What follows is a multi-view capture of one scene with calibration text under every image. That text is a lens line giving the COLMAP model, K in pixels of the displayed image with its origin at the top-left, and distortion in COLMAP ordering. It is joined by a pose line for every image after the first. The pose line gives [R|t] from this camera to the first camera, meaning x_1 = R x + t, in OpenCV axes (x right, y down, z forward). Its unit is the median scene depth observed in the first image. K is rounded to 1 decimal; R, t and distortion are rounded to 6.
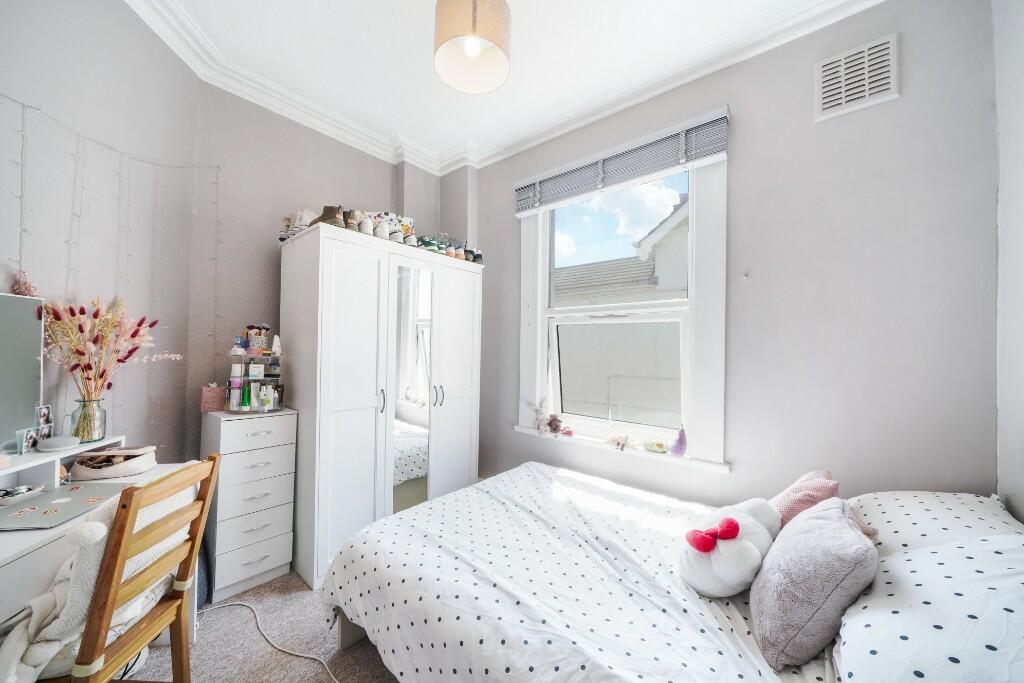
lens RADIAL K [[363.3, 0, 512.9], [0, 363.3, 344.0], [0, 0, 1]] dist [-0.010357, 0.000167]
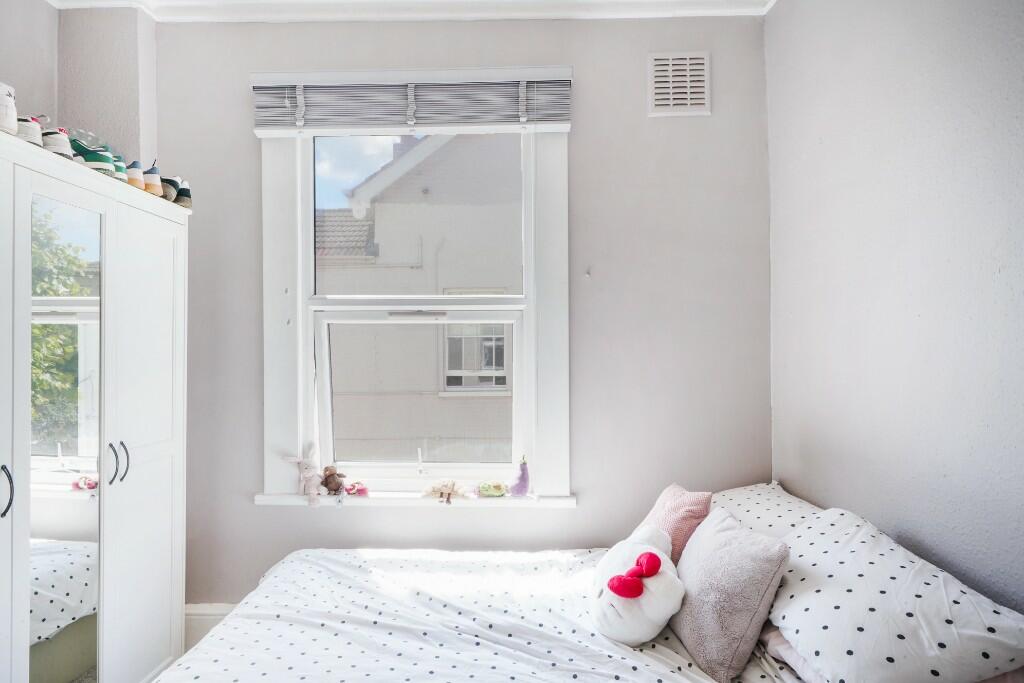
lens RADIAL K [[560.0, 0, 513.5], [0, 560.0, 342.8], [0, 0, 1]] dist [-0.003364, 0.000882]
pose [[0.781743, -0.006310, 0.623569, -0.286112], [0.003352, 0.999977, 0.005916, -0.028246], [-0.623592, -0.002534, 0.781746, 0.059979]]
